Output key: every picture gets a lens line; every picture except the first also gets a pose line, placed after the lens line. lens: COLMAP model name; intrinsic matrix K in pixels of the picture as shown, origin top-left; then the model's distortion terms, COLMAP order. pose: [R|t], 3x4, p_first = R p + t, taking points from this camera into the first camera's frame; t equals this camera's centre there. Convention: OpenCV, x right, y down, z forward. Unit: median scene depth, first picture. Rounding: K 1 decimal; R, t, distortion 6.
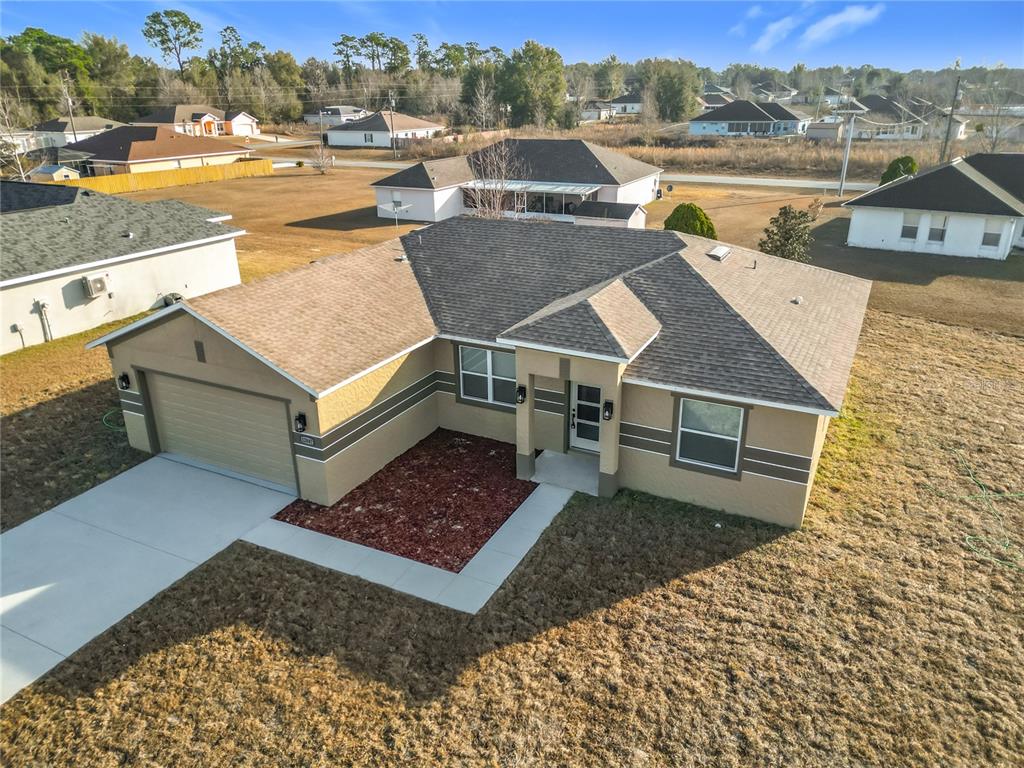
lens RADIAL K [[708.0, 0, 507.4], [0, 708.0, 385.0], [0, 0, 1]] dist [0.023252, 0.000434]
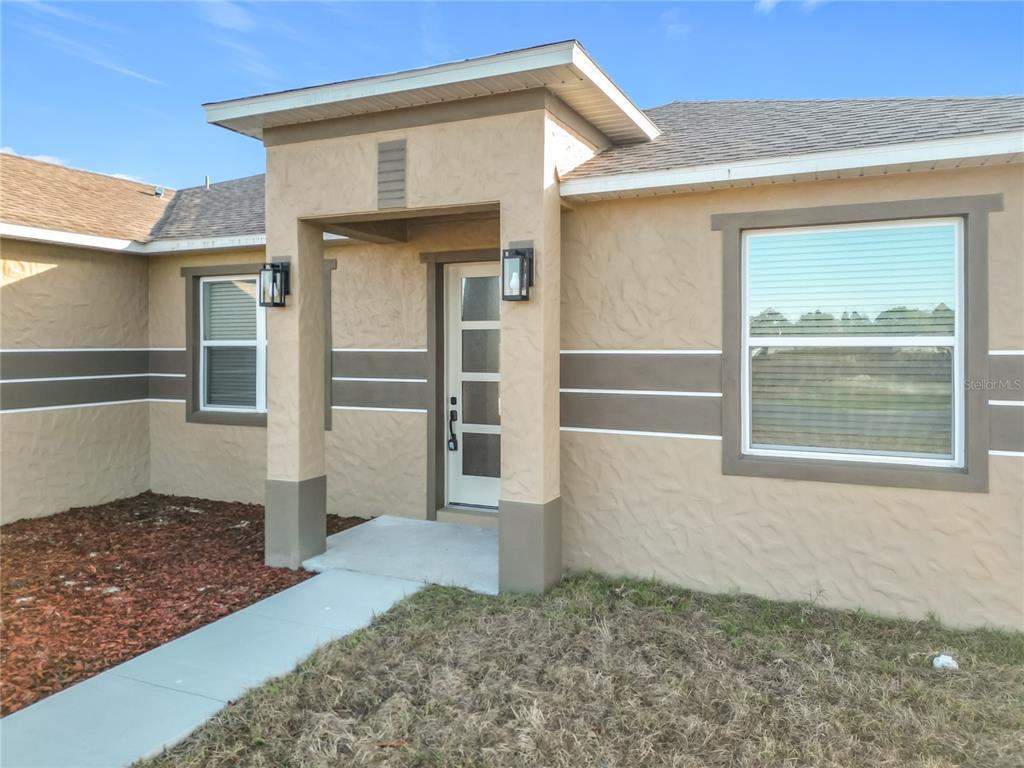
lens RADIAL K [[749.9, 0, 519.9], [0, 749.9, 340.6], [0, 0, 1]] dist [0.042996, -0.001603]
pose [[0.998316, 0.016137, 0.055728, 0.120318], [0.006286, 0.924800, -0.380401, 0.184400], [-0.057676, 0.380111, 0.923141, 0.678107]]
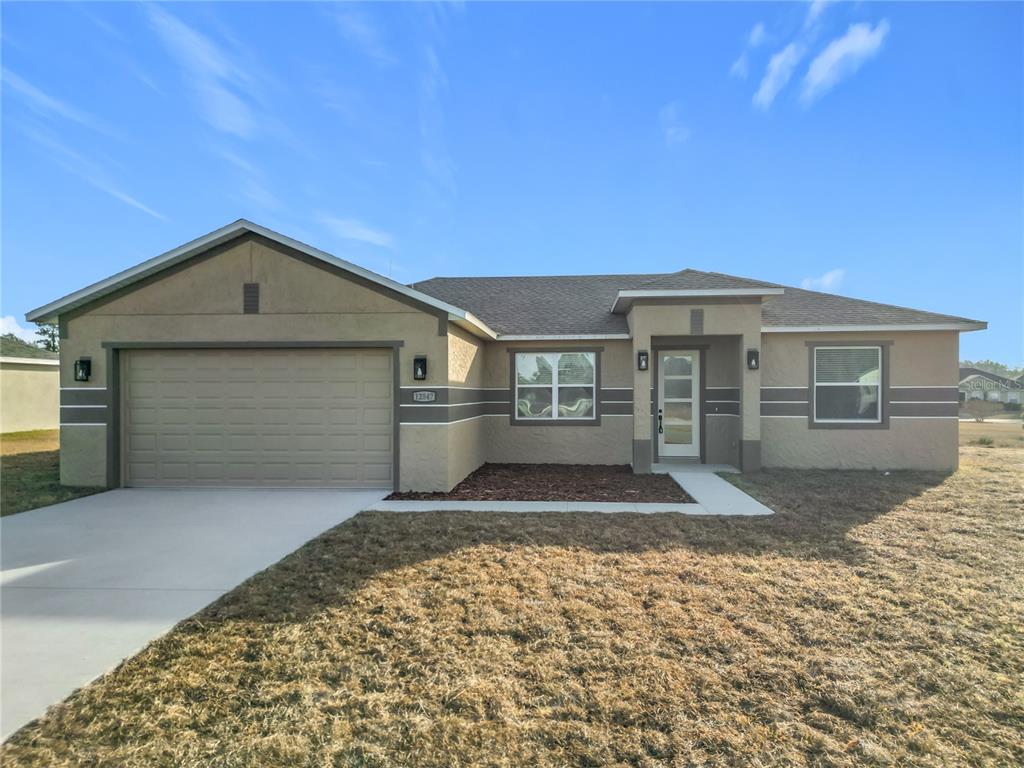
lens RADIAL K [[708.0, 0, 512.0], [0, 708.0, 390.2], [0, 0, 1]] dist [0.023252, 0.000434]
pose [[0.930540, 0.008233, 0.366099, -0.459134], [0.126823, 0.930630, -0.343283, 0.331720], [-0.343529, 0.365868, 0.864944, 0.322744]]
